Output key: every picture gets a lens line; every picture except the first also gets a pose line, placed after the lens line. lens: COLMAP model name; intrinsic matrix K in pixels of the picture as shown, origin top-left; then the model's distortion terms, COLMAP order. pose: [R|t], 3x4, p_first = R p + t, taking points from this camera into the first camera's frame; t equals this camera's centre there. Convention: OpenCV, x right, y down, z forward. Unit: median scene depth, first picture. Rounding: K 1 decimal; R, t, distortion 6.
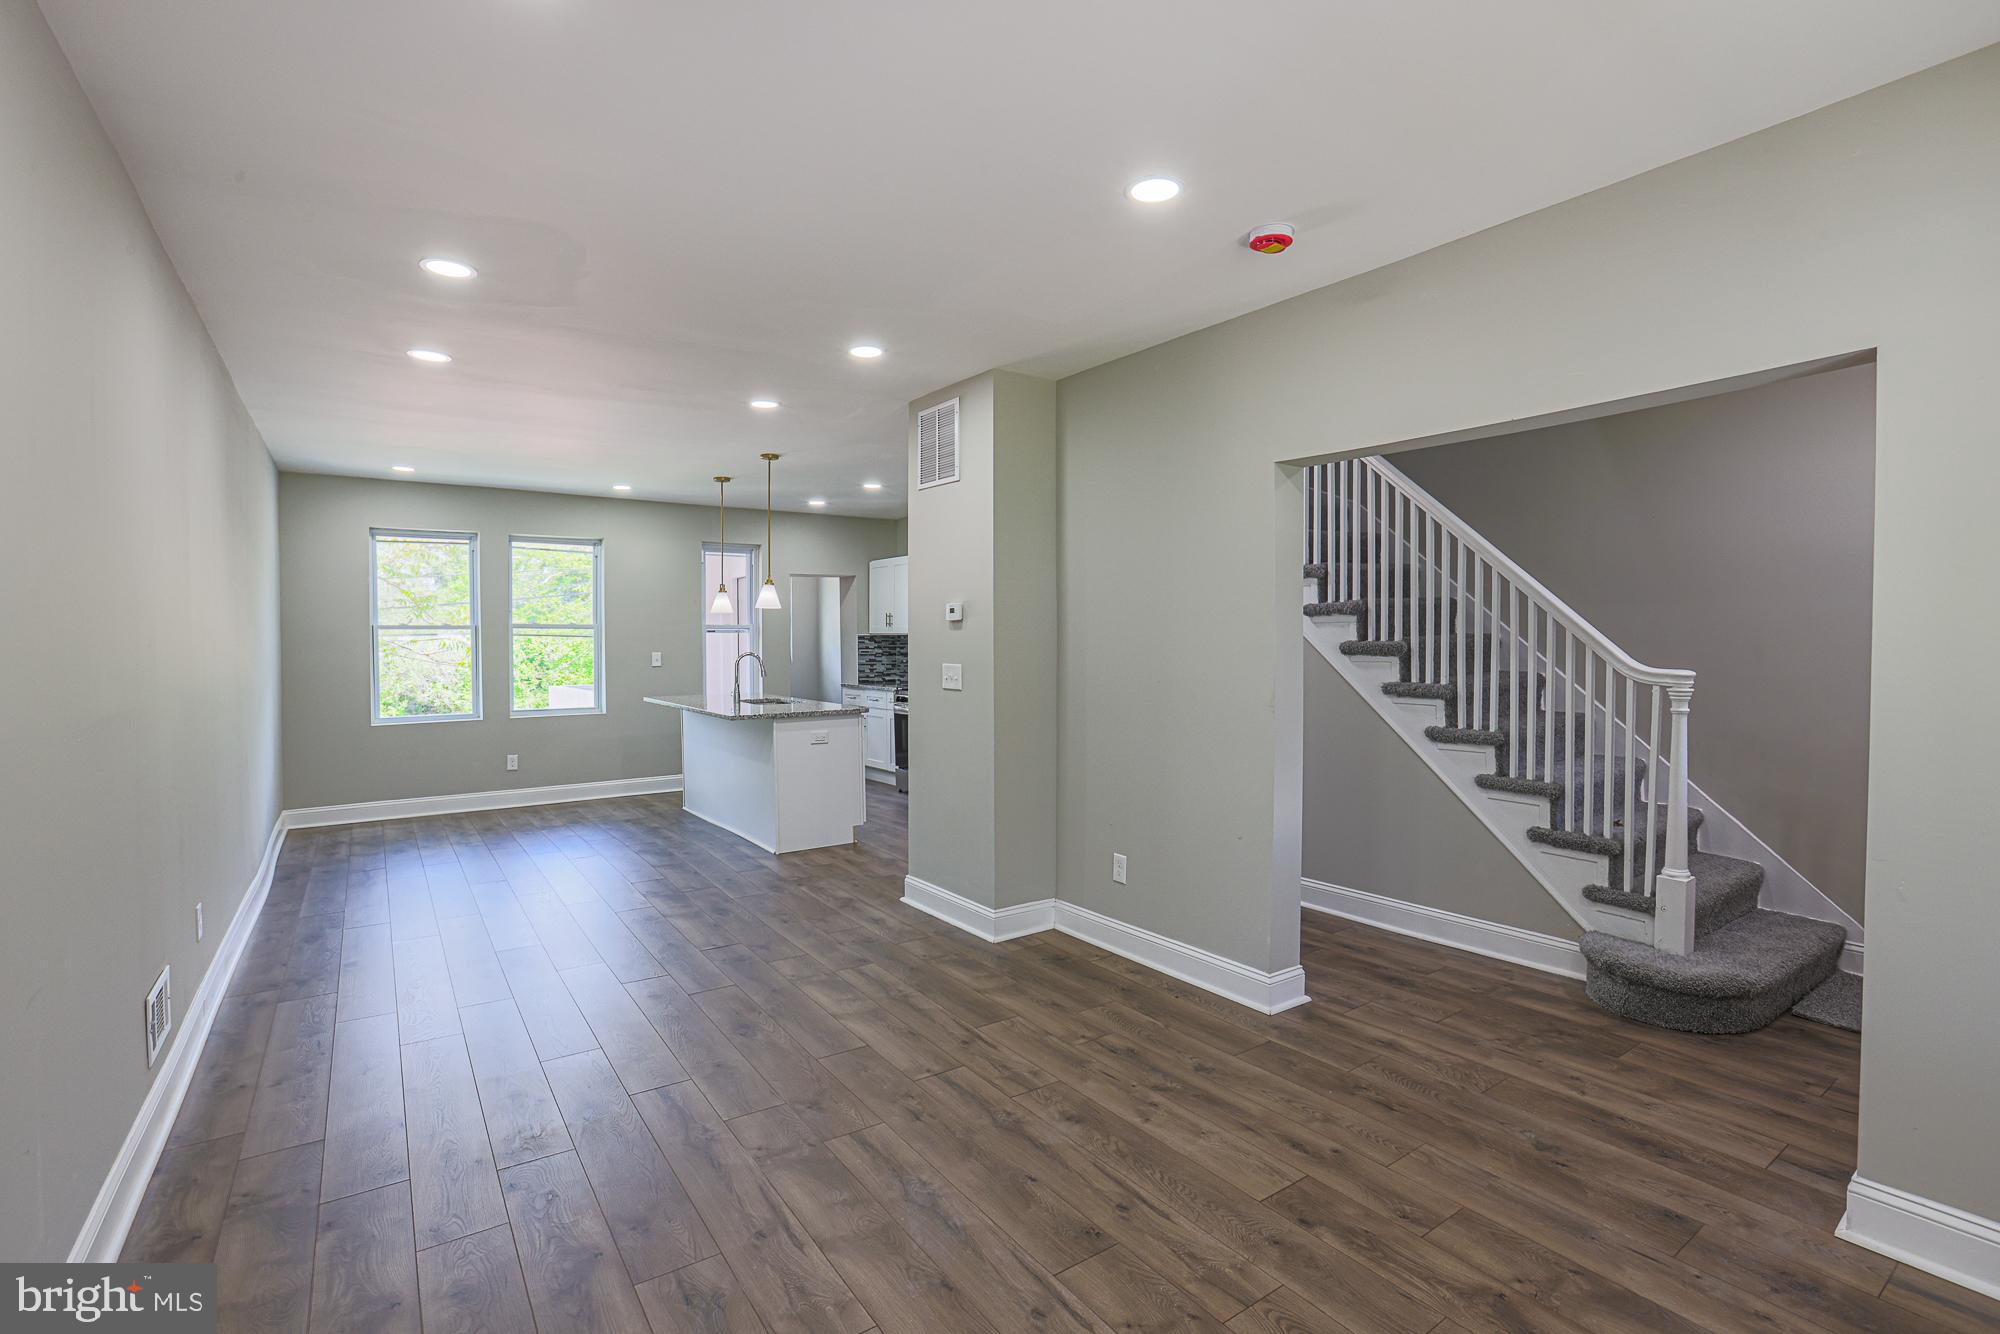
lens RADIAL K [[916.3, 0, 1004.8], [0, 916.3, 664.1], [0, 0, 1]] dist [-0.055688, 0.019509]
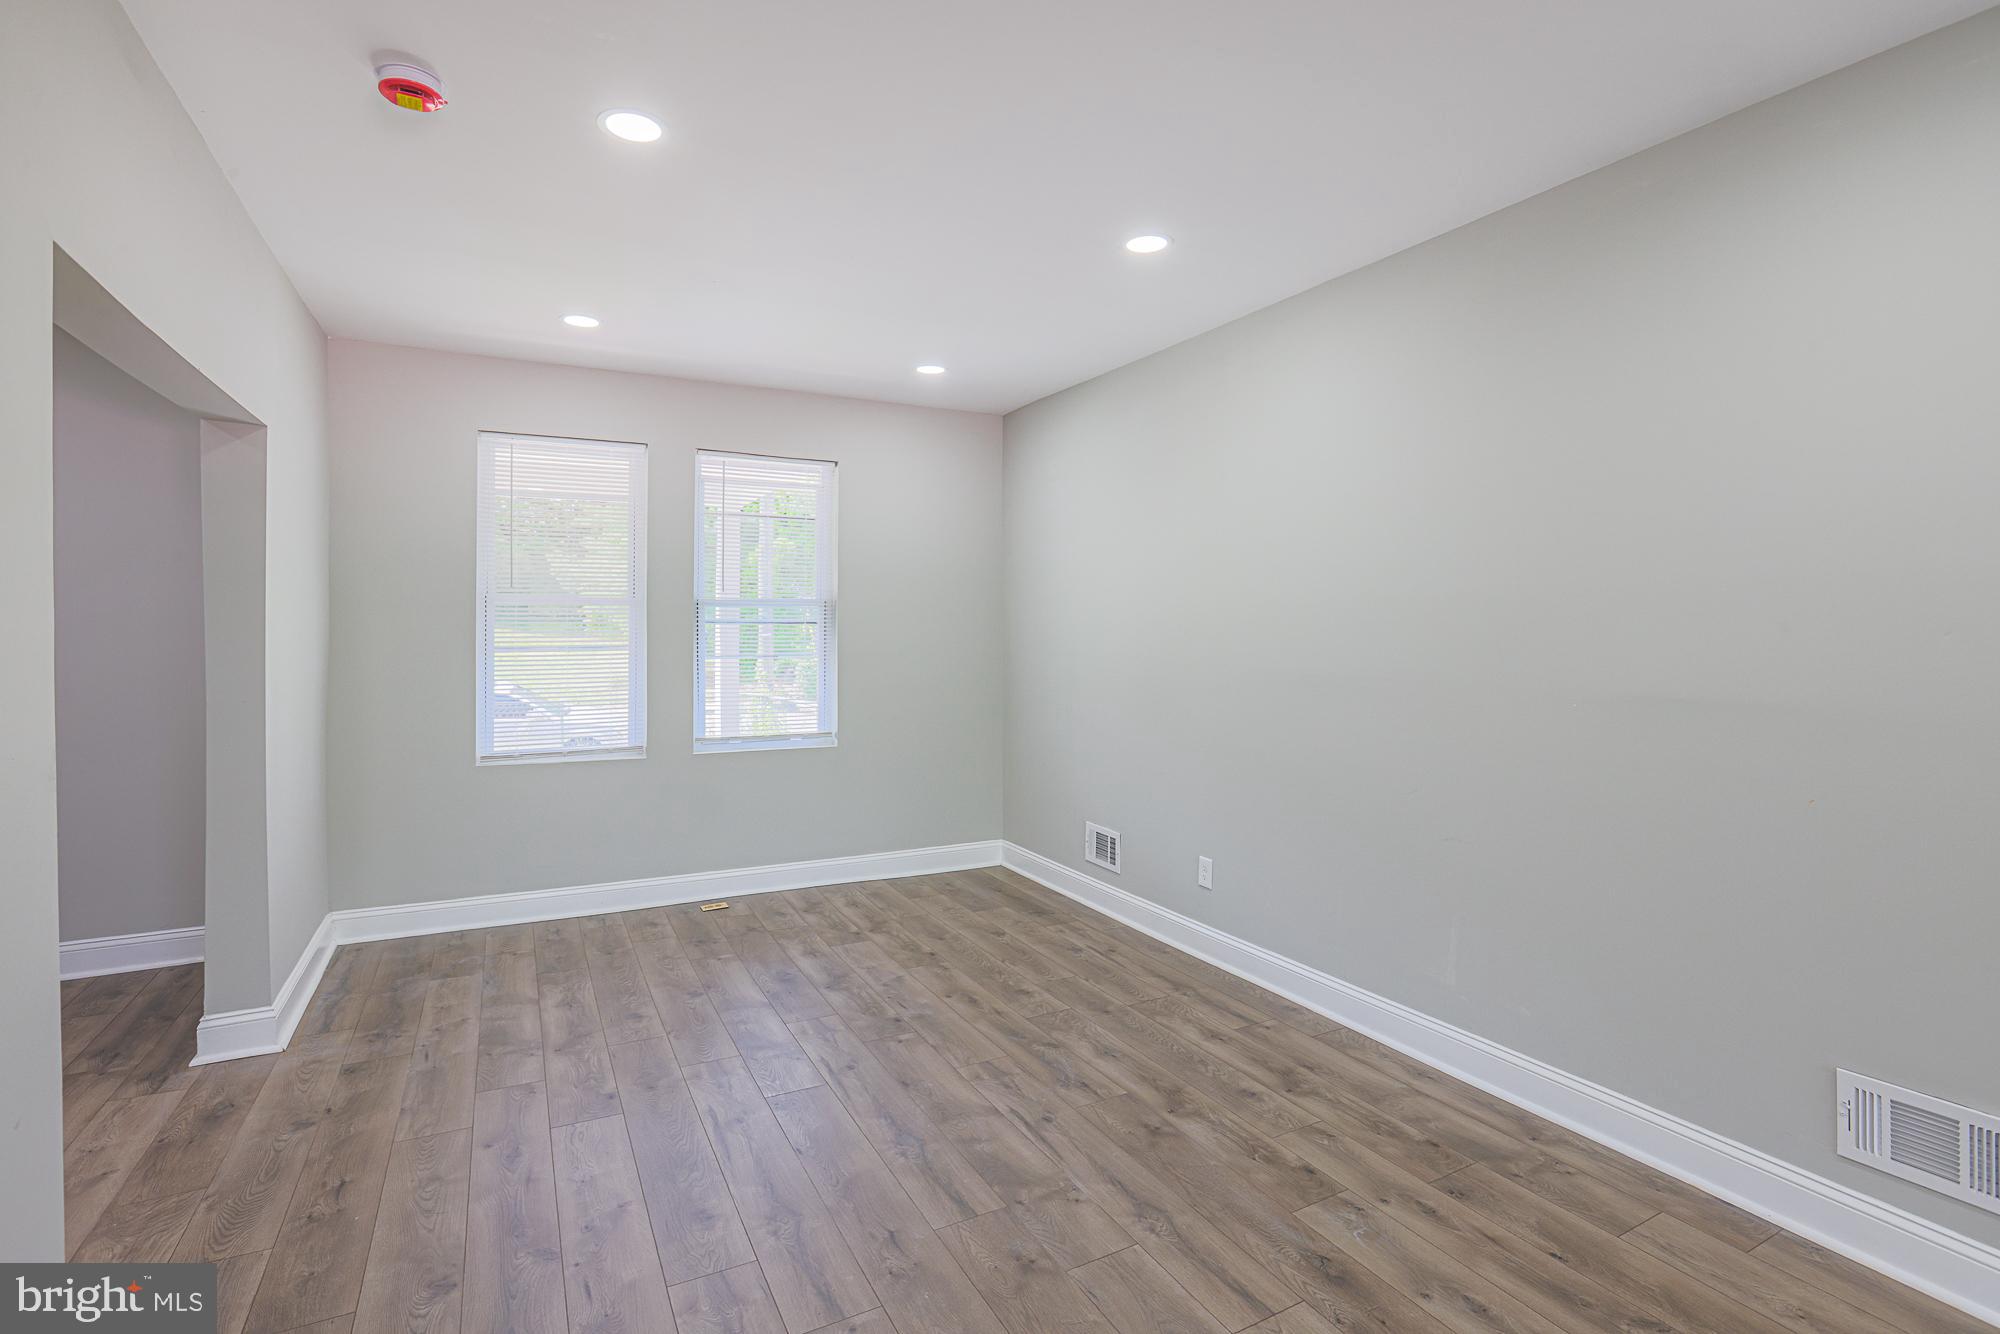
lens RADIAL K [[938.5, 0, 1010.8], [0, 938.5, 634.0], [0, 0, 1]] dist [-0.059418, 0.021722]
pose [[-0.993198, -0.000789, 0.116438, -0.110868], [0.003250, 0.999400, 0.034491, -0.018092], [-0.116396, 0.034635, -0.992599, 0.668259]]
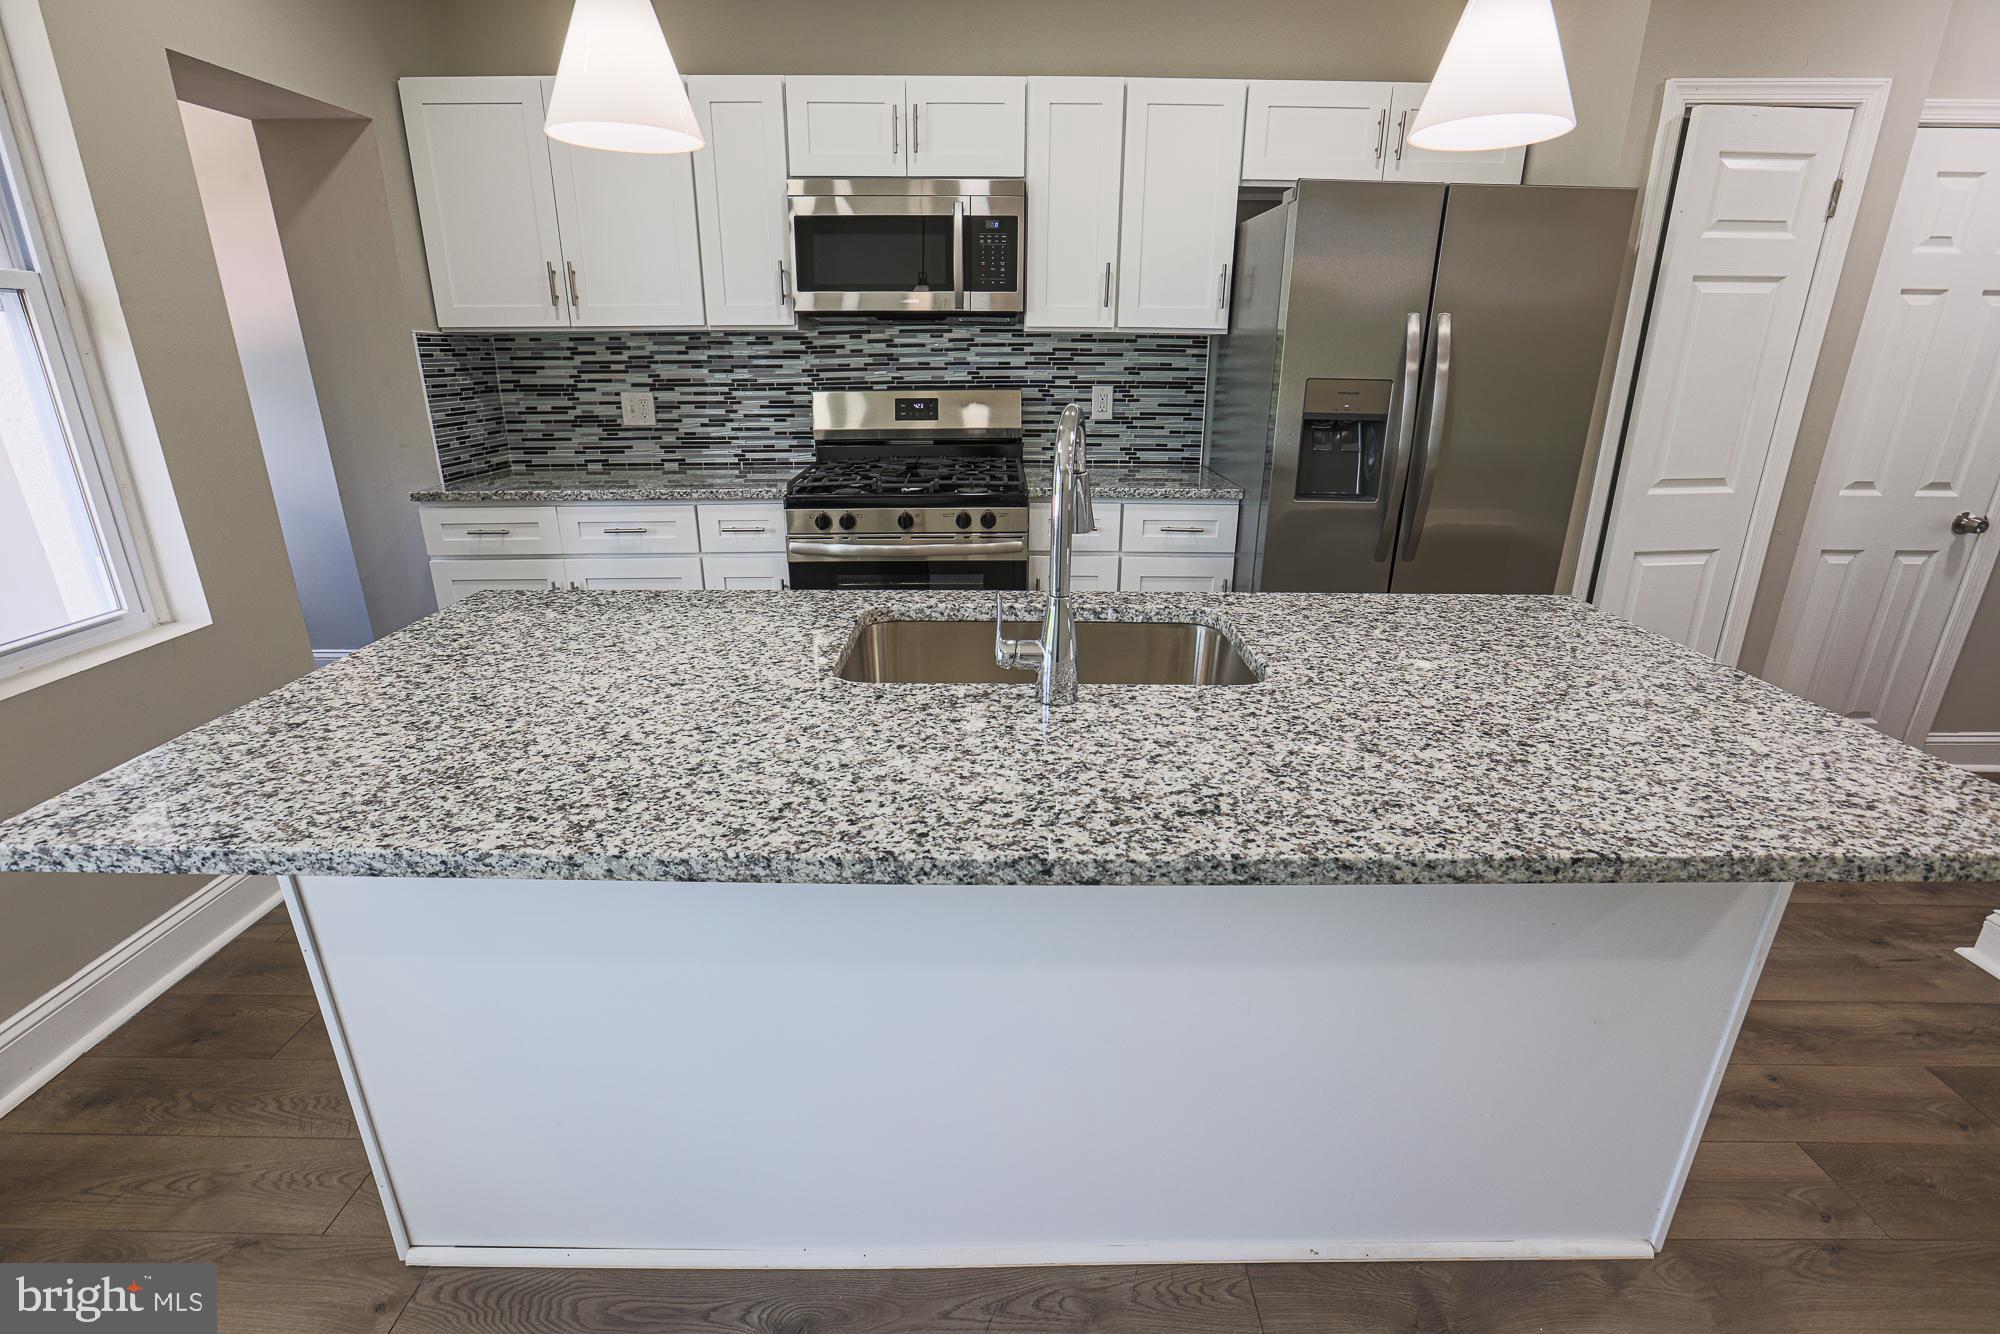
lens RADIAL K [[923.1, 0, 995.1], [0, 923.1, 665.9], [0, 0, 1]] dist [-0.056485, 0.020755]
pose [[0.584426, -0.261763, 0.768067, -0.419678], [0.018984, 0.950691, 0.309557, -0.019160], [-0.811225, -0.166332, 0.560578, 0.868206]]
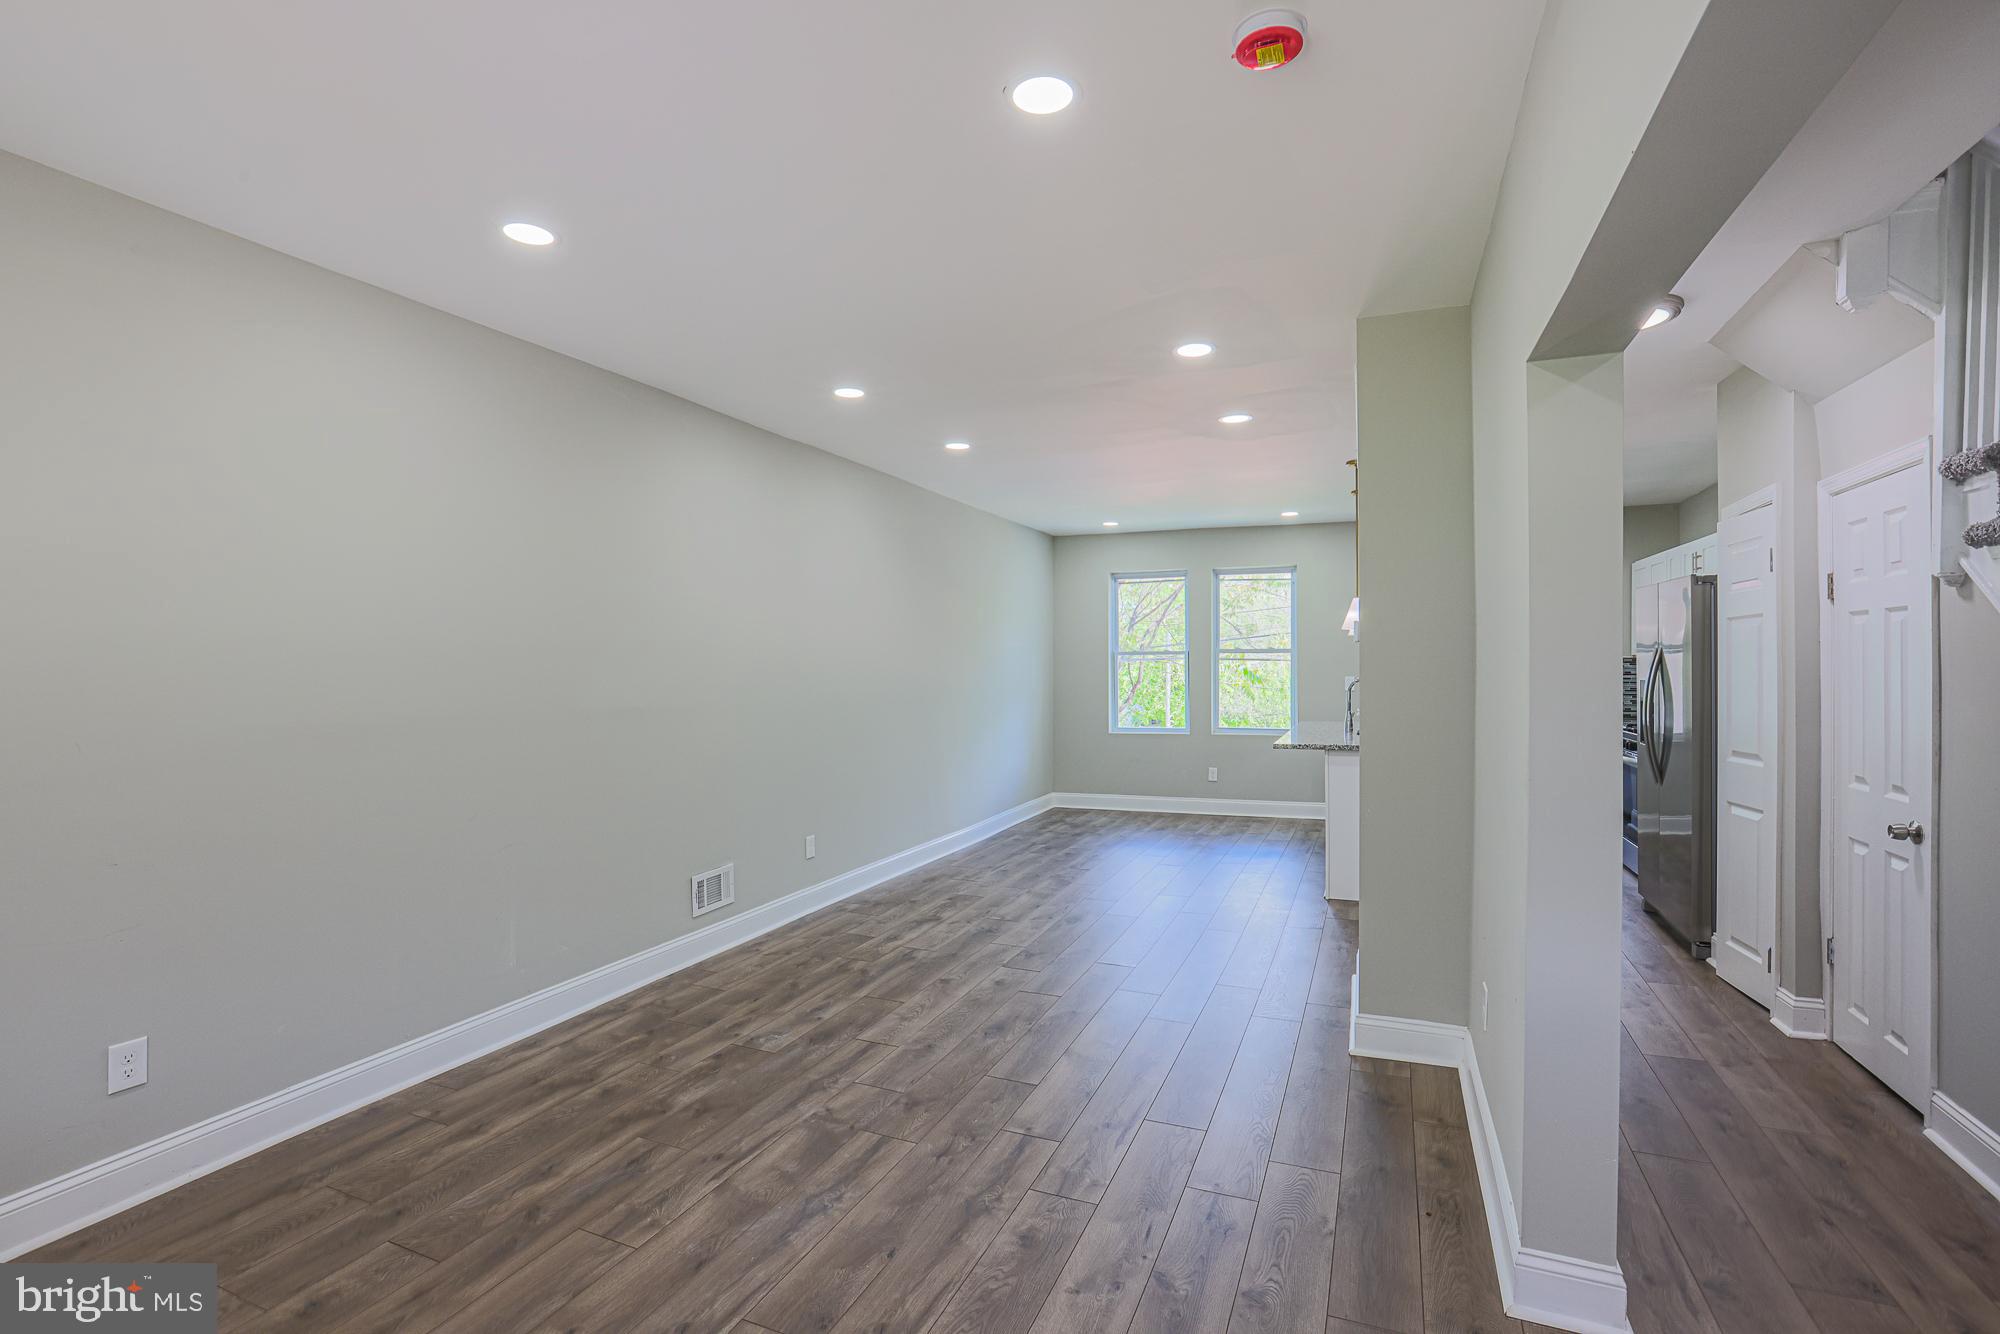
lens RADIAL K [[916.3, 0, 1004.8], [0, 916.3, 664.1], [0, 0, 1]] dist [-0.055688, 0.019509]
pose [[0.531914, -0.000097, -0.846799, 0.290570], [-0.020630, 0.999702, -0.013073, -0.006767], [0.846547, 0.024423, 0.531753, 0.199898]]
